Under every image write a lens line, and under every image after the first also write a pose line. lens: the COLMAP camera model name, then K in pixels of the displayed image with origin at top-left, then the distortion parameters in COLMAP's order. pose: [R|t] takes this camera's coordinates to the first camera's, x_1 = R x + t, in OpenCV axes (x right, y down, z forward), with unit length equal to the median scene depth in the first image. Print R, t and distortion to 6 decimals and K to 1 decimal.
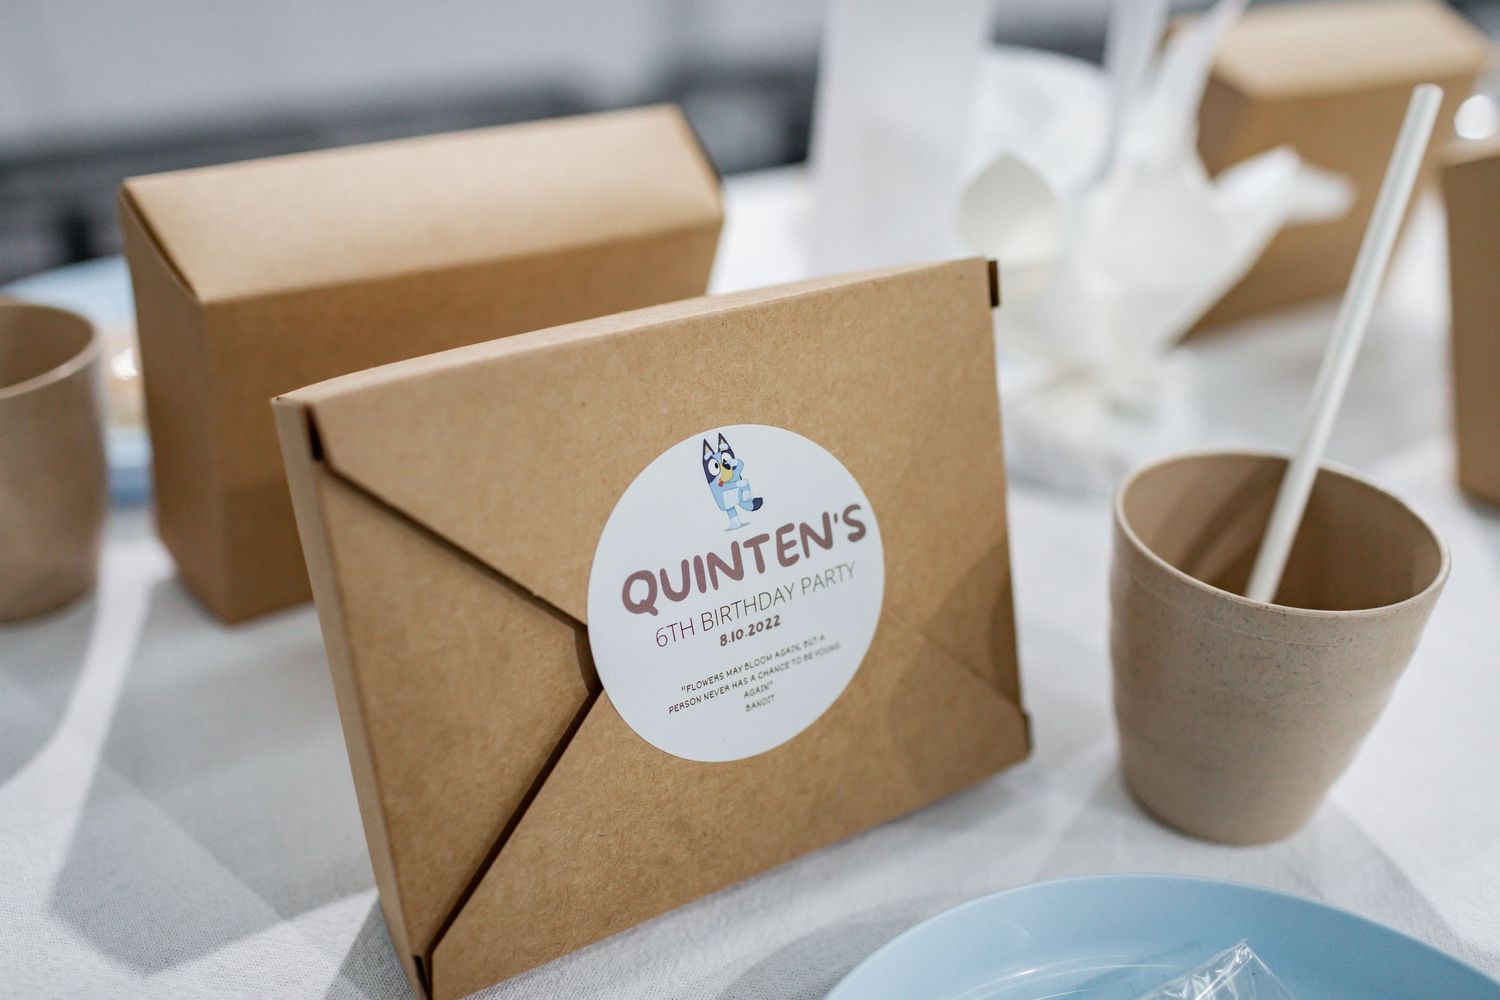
lens RADIAL K [[1508.0, 0, 750.0], [0, 1508.0, 500.0], [0, 0, 1]] dist [-0.003981, 0.001522]
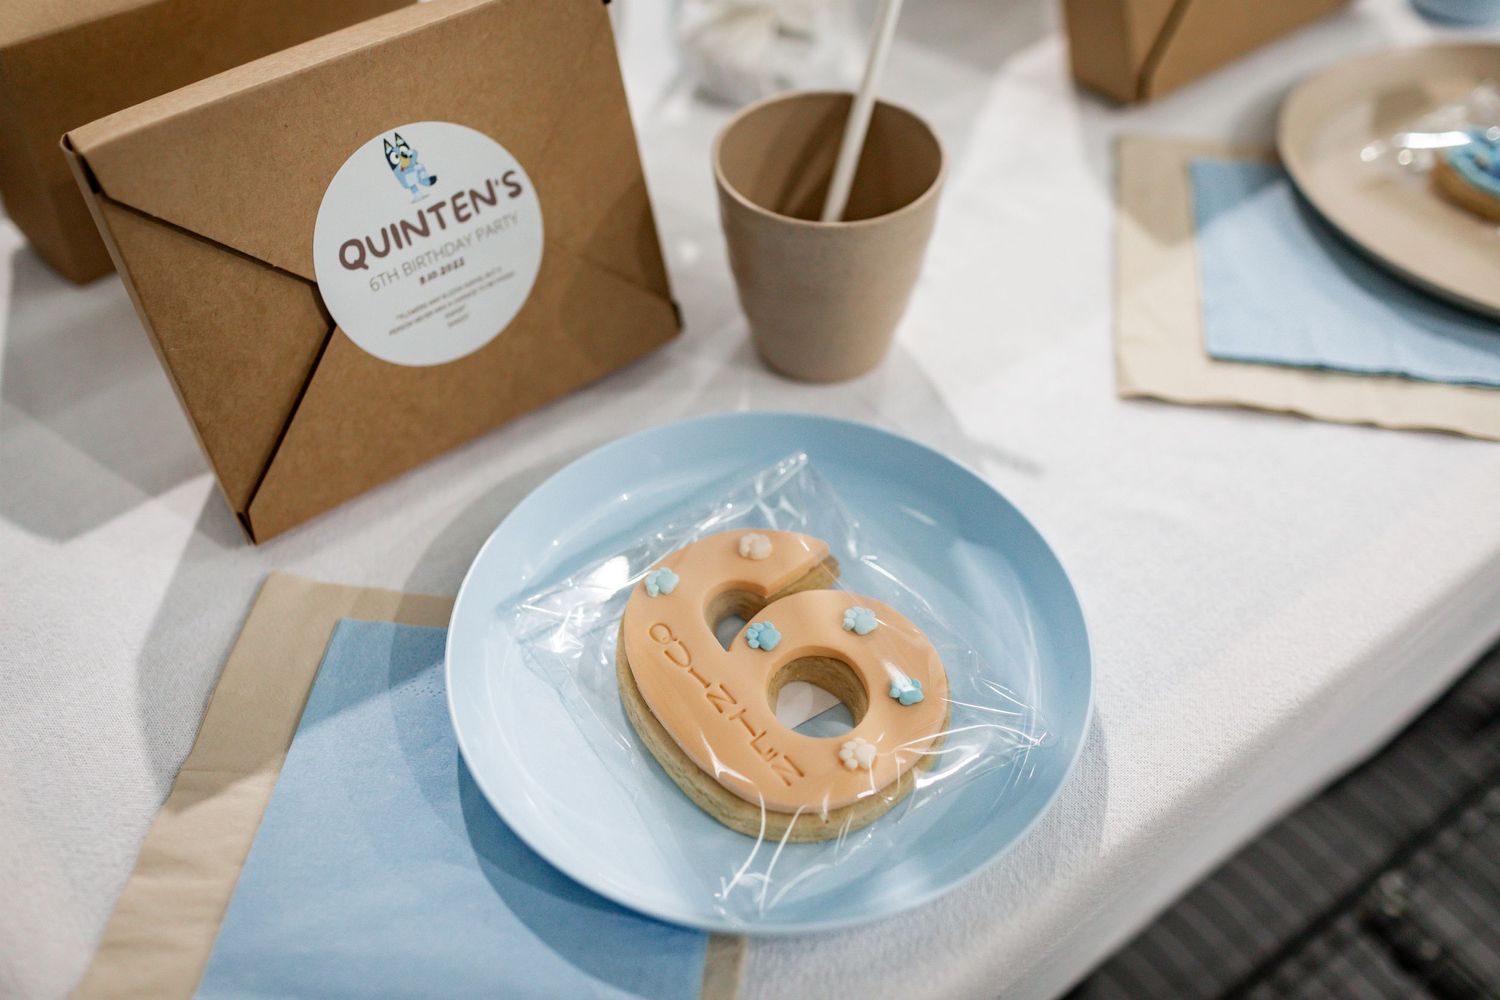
lens RADIAL K [[1508.0, 0, 750.0], [0, 1508.0, 500.0], [0, 0, 1]] dist [-0.003981, 0.001522]
pose [[0.995051, -0.094183, 0.031670, 0.224551], [0.080239, 0.949613, 0.302980, -0.115500], [-0.058610, -0.298940, 0.952470, -0.426396]]
